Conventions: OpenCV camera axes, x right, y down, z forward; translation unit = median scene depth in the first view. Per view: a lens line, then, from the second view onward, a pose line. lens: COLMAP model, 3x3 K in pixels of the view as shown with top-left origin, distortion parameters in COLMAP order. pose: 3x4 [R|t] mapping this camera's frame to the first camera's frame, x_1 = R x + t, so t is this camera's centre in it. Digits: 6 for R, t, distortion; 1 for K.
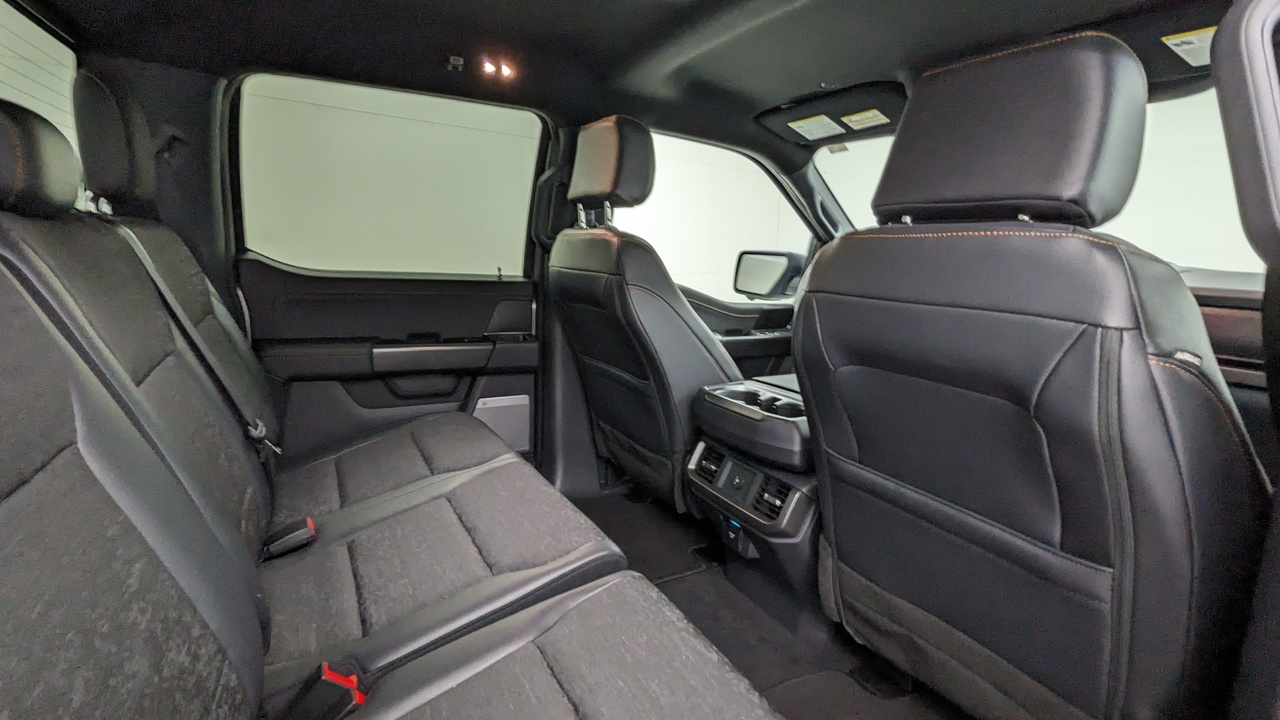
lens RADIAL K [[626.8, 0, 712.4], [0, 626.8, 364.2], [0, 0, 1]] dist [0.010561, -0.000044]
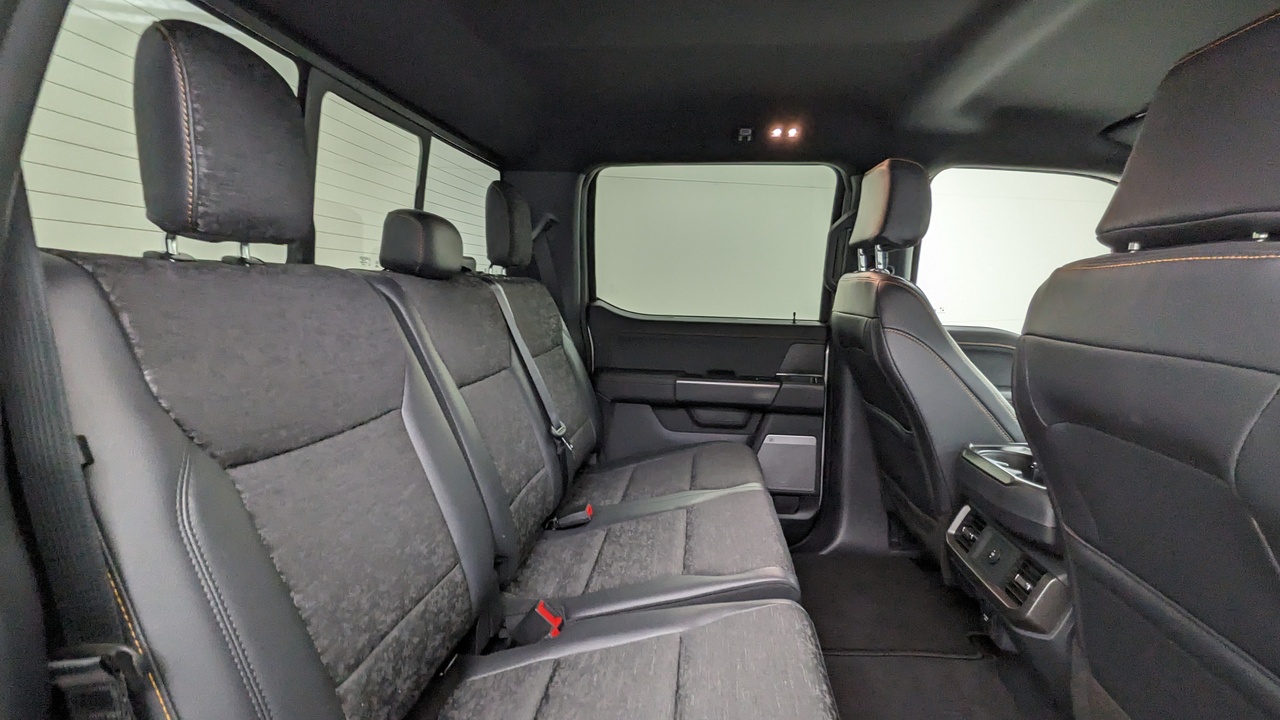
lens RADIAL K [[626.8, 0, 644.7], [0, 626.8, 365.2], [0, 0, 1]] dist [0.010561, -0.000044]
pose [[0.823618, 0.047628, -0.565142, 0.120687], [-0.087605, 0.995192, -0.043801, 0.006327], [0.560338, 0.085584, 0.823830, -0.007240]]
